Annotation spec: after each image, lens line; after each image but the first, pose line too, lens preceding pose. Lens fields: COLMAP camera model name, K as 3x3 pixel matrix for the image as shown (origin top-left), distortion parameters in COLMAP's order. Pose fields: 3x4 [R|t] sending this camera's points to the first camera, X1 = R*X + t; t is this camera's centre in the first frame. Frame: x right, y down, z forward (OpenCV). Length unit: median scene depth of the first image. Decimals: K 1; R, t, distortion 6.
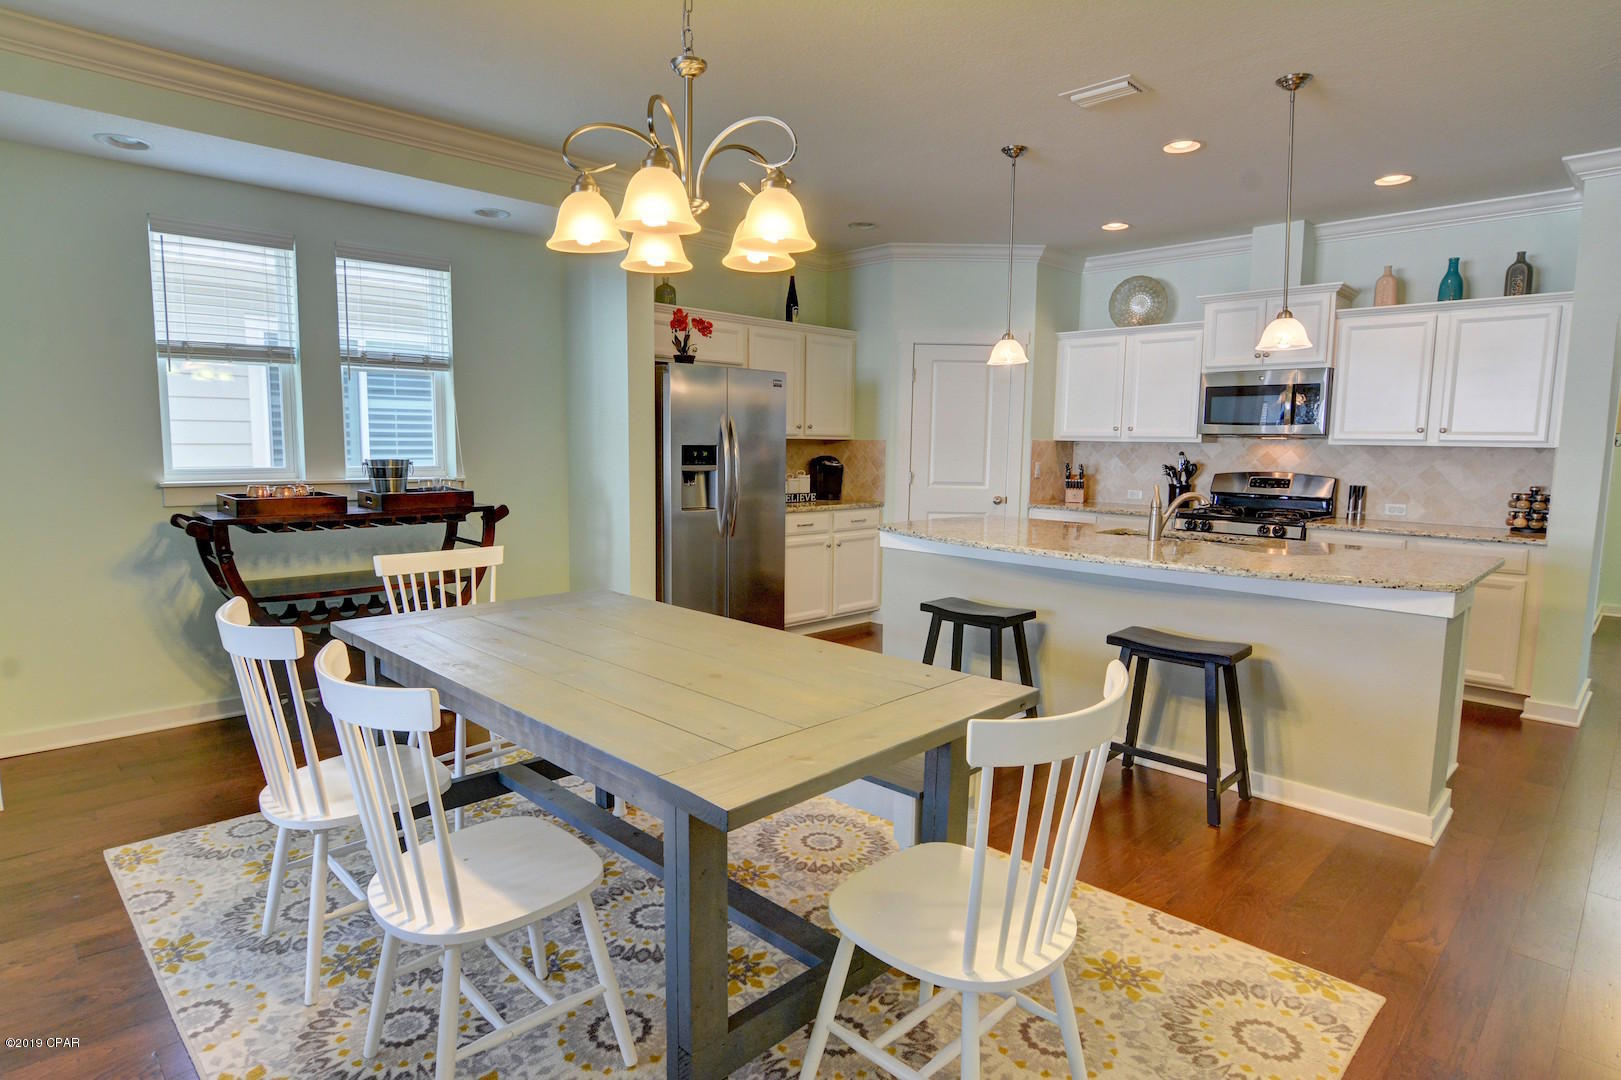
lens RADIAL K [[867.9, 0, 798.6], [0, 867.9, 540.2], [0, 0, 1]] dist [-0.017535, 0.000159]
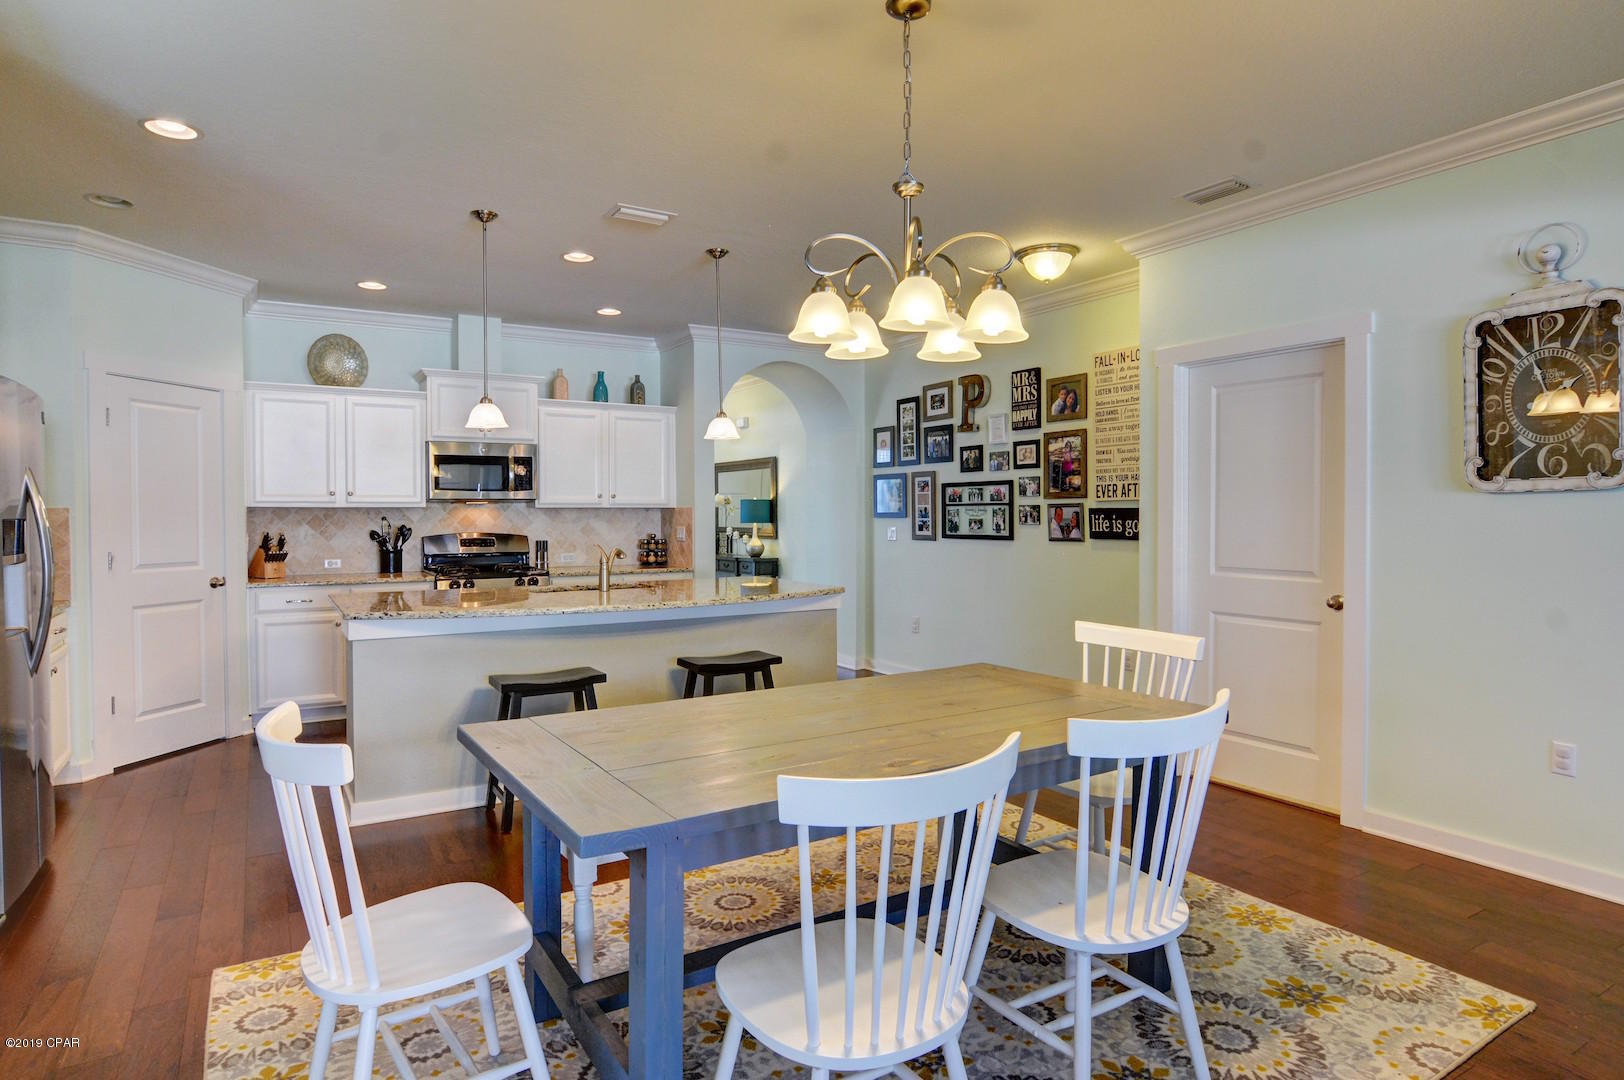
lens RADIAL K [[903.6, 0, 794.9], [0, 903.6, 529.1], [0, 0, 1]] dist [-0.026288, -0.000638]
pose [[0.238272, -0.031032, 0.970703, -0.537173], [0.117357, 0.993085, 0.002941, -0.042709], [-0.964082, 0.113218, 0.240266, 0.355724]]
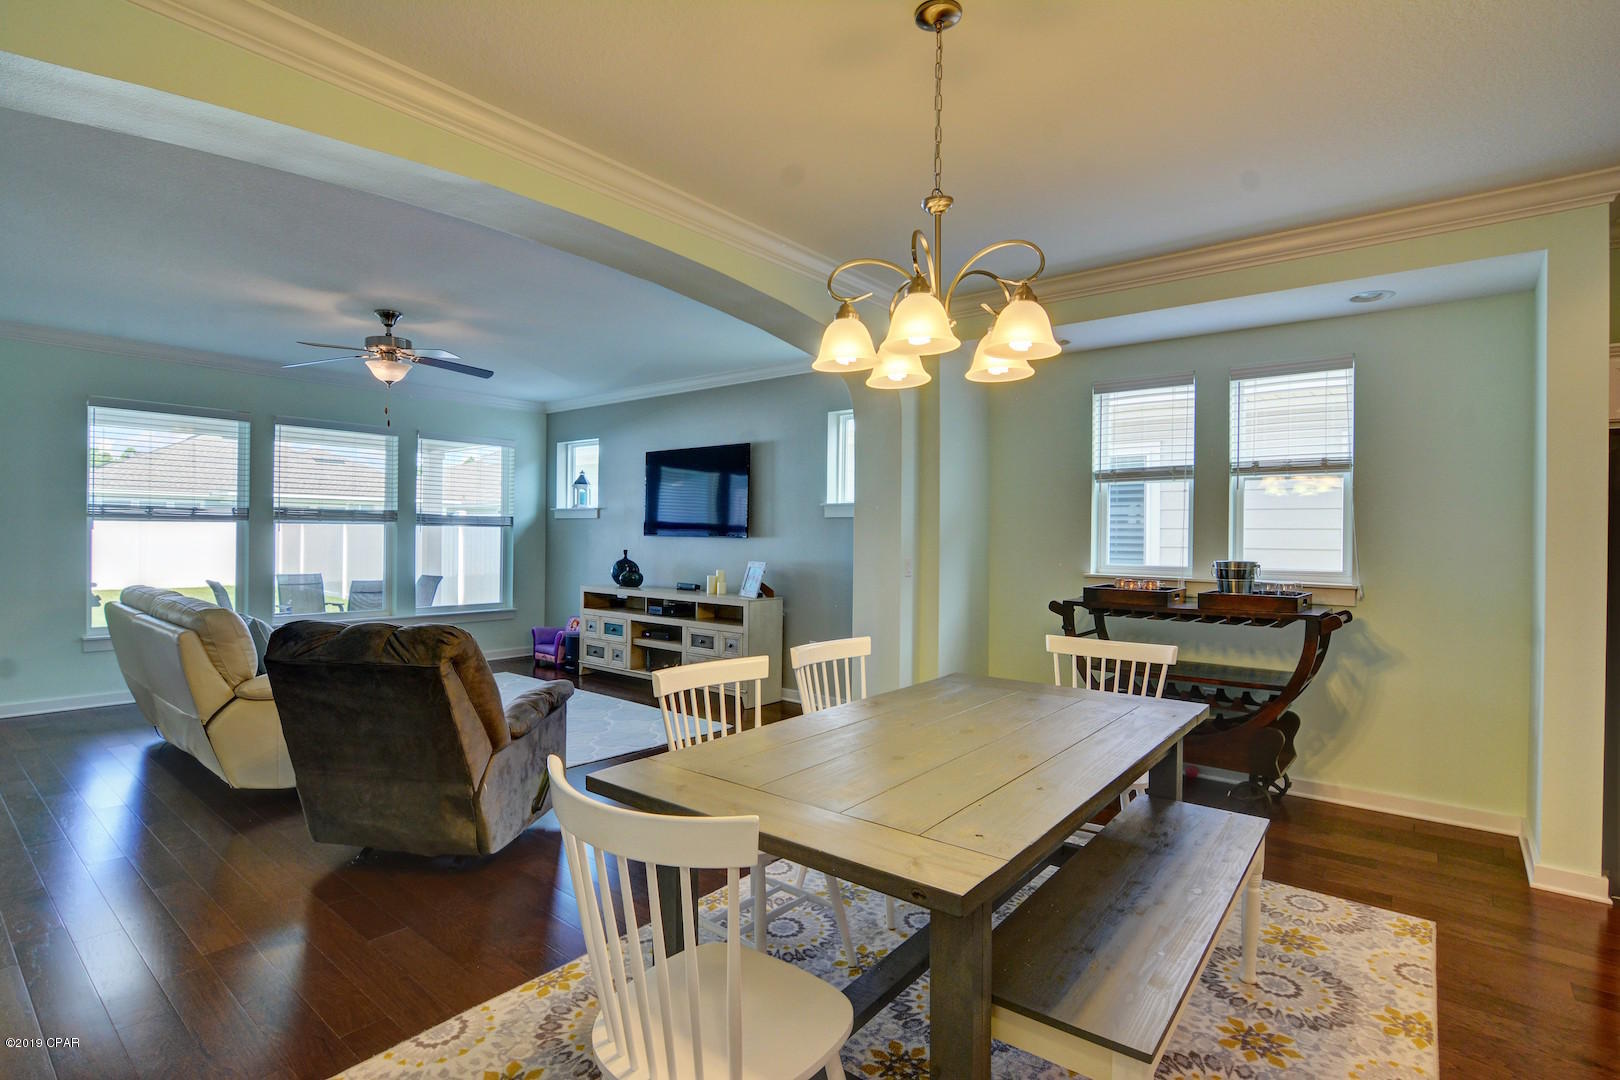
lens RADIAL K [[761.5, 0, 766.4], [0, 761.5, 570.2], [0, 0, 1]] dist [-0.056045, -0.000226]
pose [[0.082976, 0.033527, -0.995987, 0.316482], [-0.123018, 0.992134, 0.023148, -0.027434], [0.988929, 0.120604, 0.086447, 0.291761]]
